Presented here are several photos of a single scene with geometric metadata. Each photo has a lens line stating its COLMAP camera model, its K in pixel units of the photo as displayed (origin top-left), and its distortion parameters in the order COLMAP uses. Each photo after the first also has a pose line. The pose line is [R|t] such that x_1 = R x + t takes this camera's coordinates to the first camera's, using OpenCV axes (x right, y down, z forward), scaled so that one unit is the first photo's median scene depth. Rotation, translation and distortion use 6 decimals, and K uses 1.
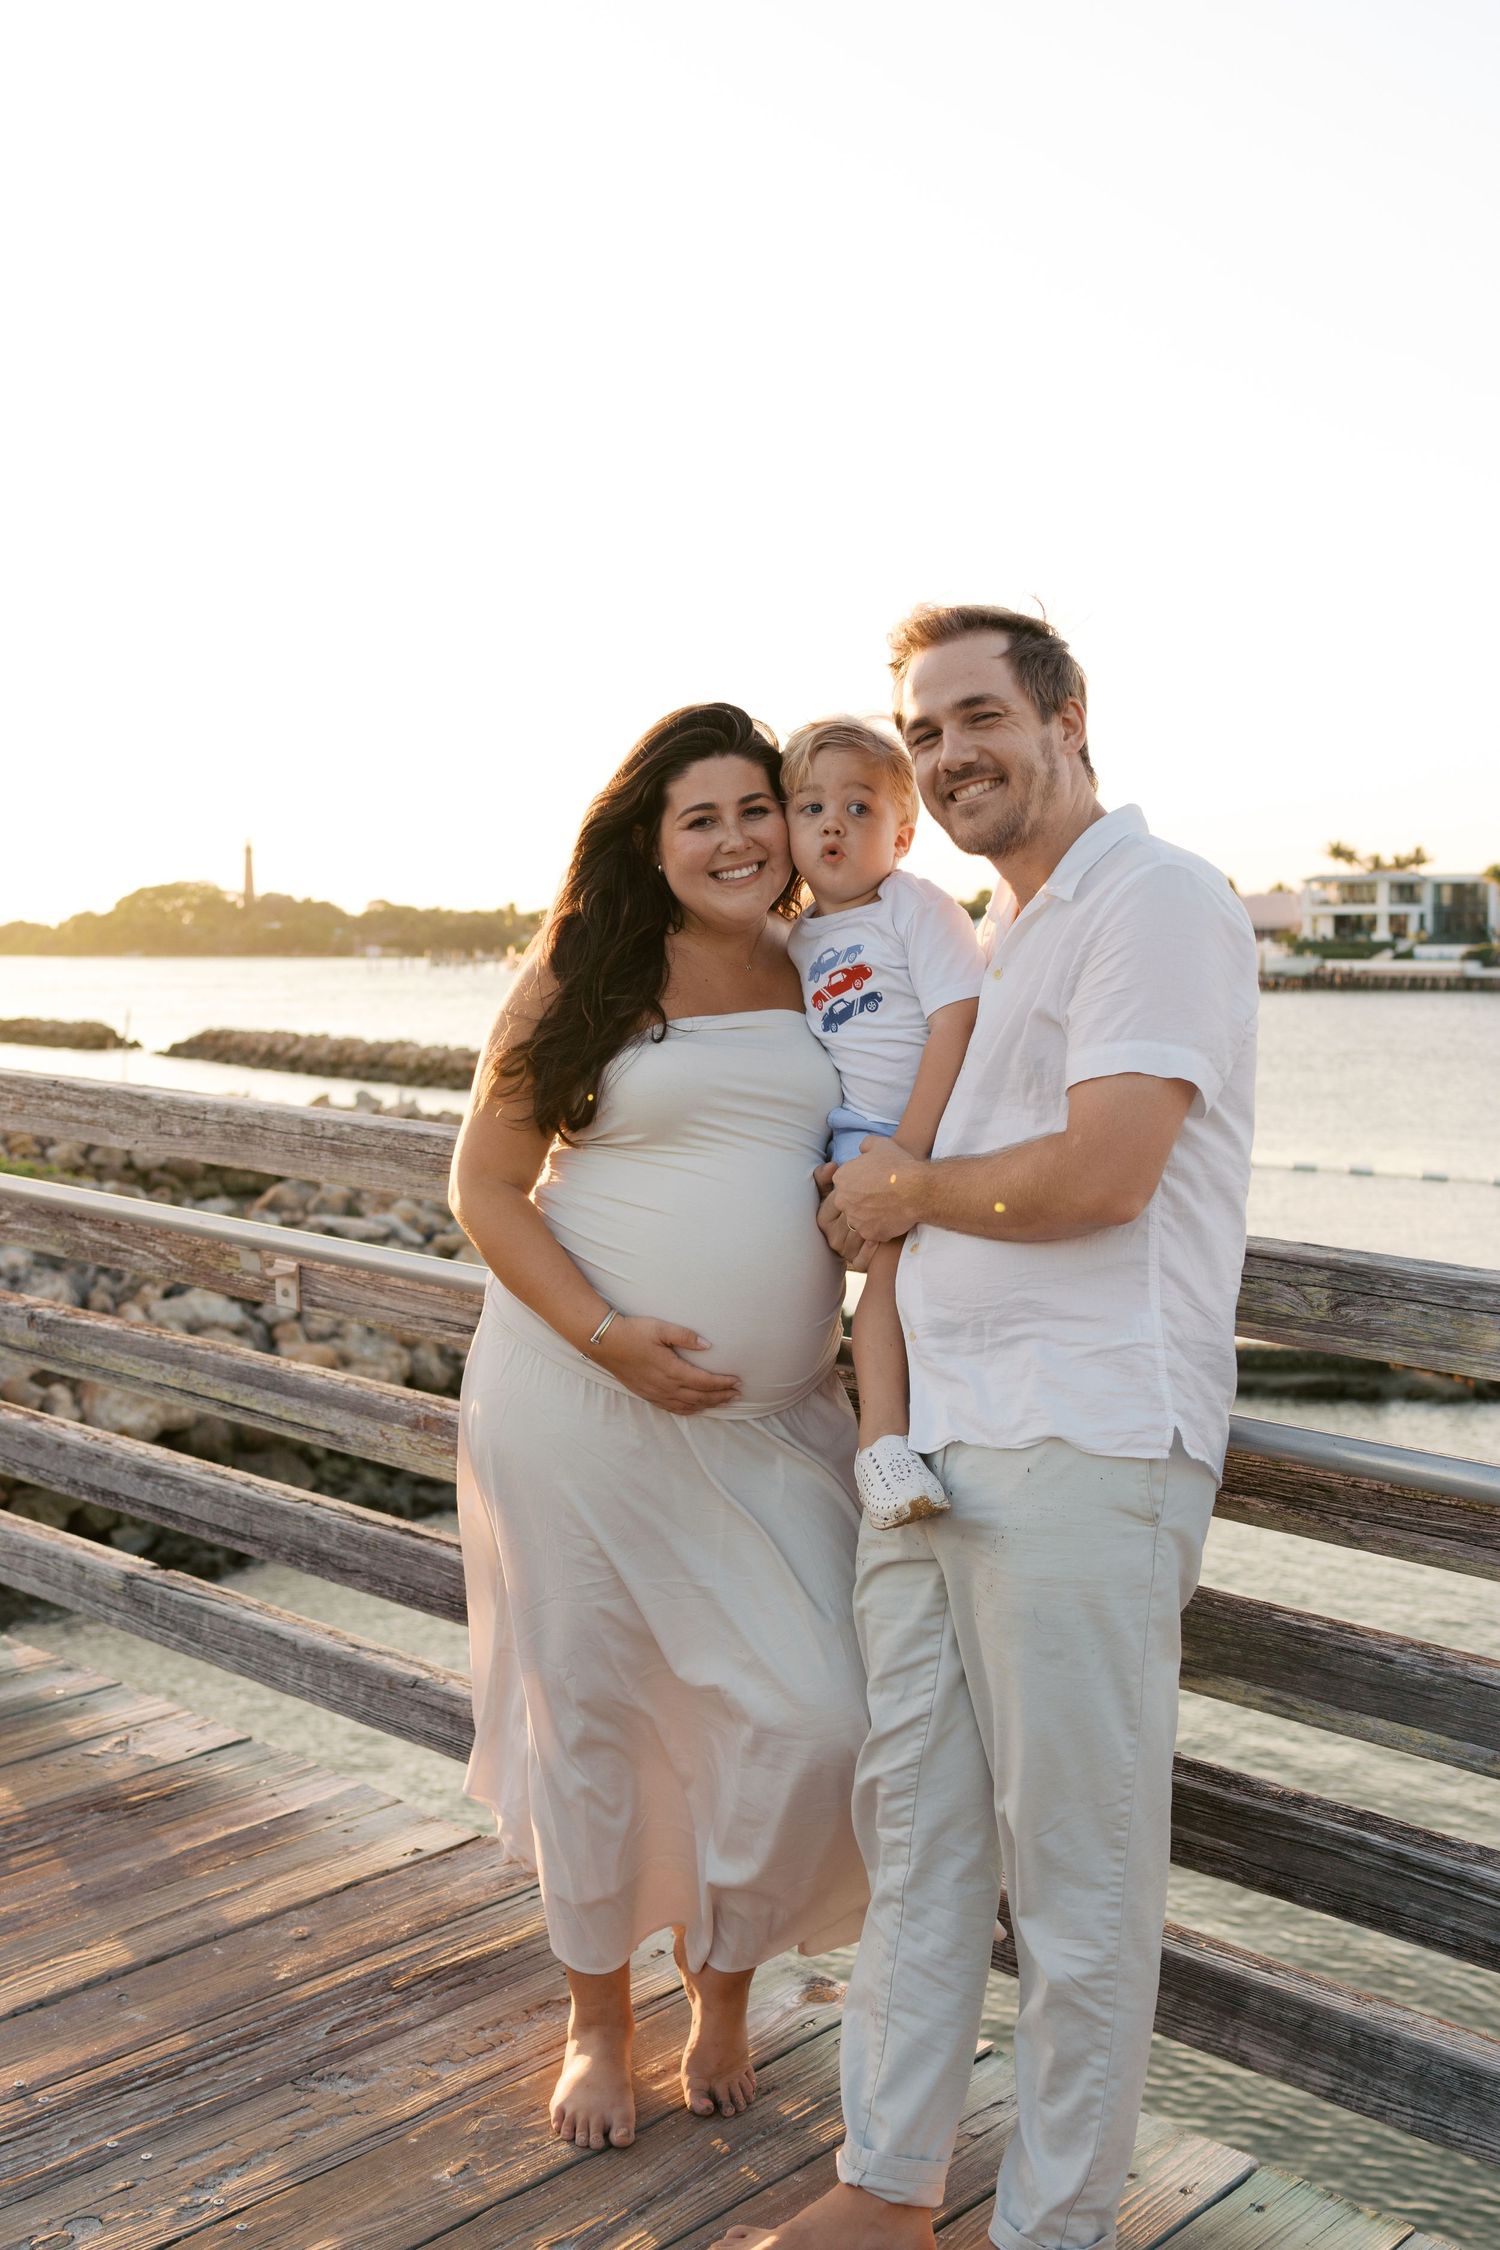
lens RADIAL K [[2478.2, 0, 738.9], [0, 2478.2, 1181.9], [0, 0, 1]] dist [-0.003950, 0.009175]
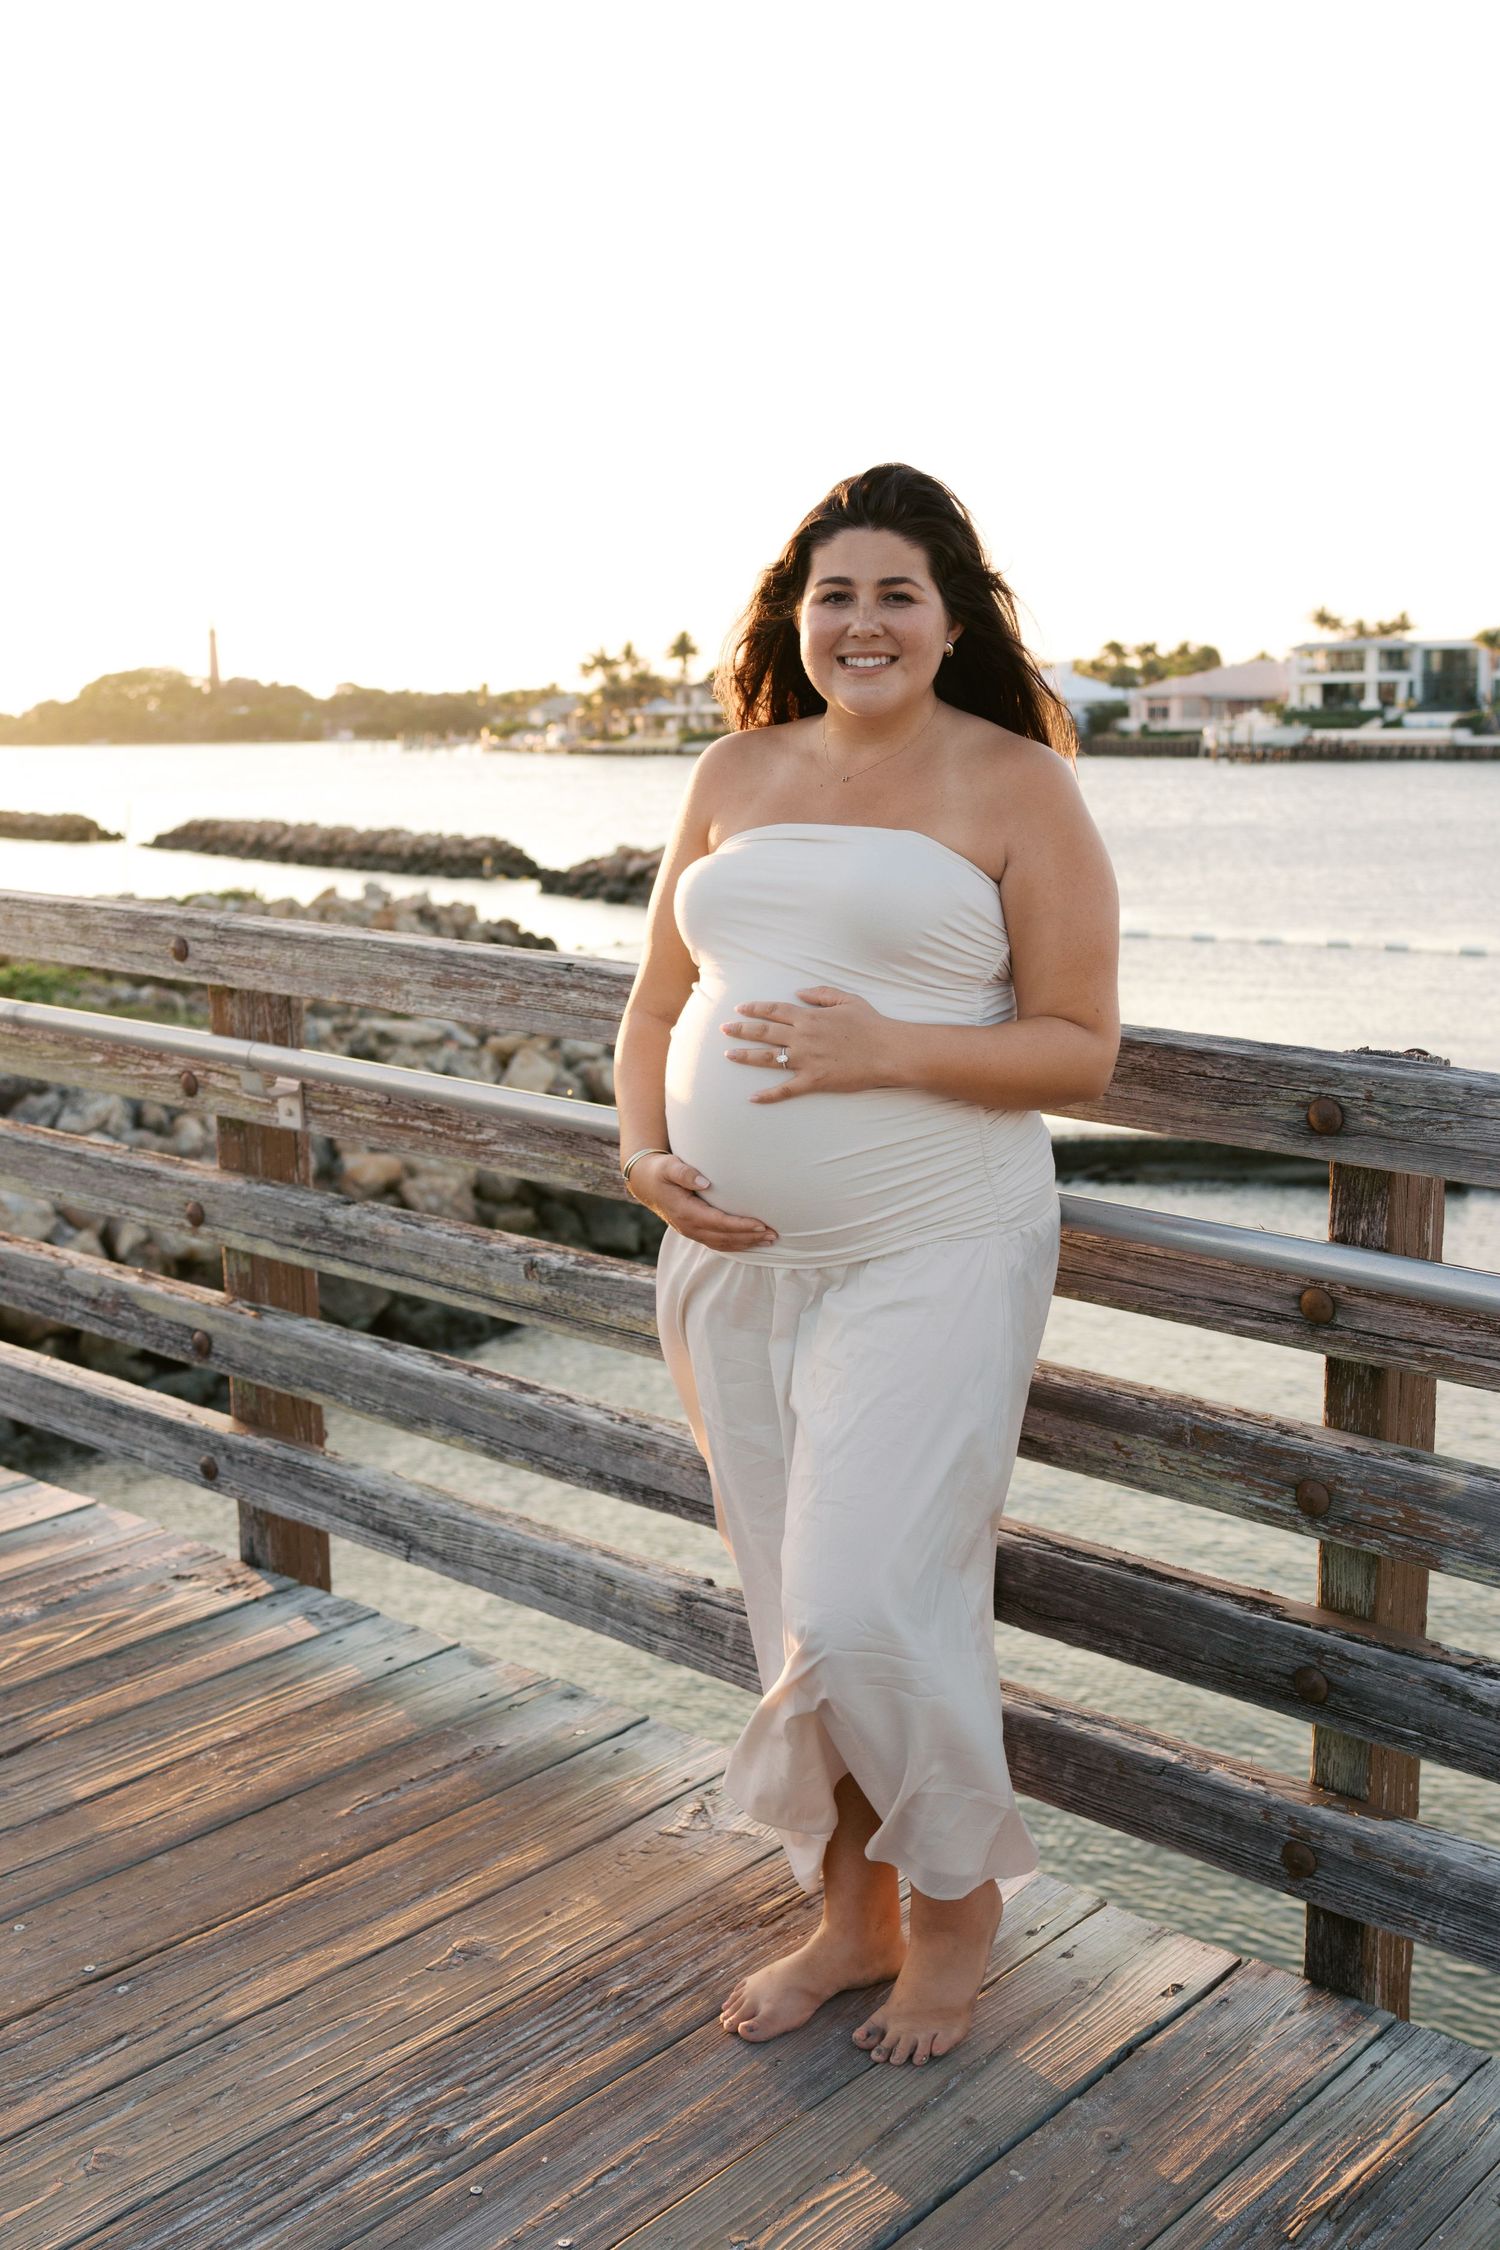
lens RADIAL K [[2478.2, 0, 738.9], [0, 2478.2, 1181.9], [0, 0, 1]] dist [-0.003950, 0.009175]
pose [[0.999853, -0.016771, 0.003565, -0.220657], [0.016396, 0.996044, 0.087339, -0.038713], [-0.005015, -0.087267, 0.996172, 0.219528]]
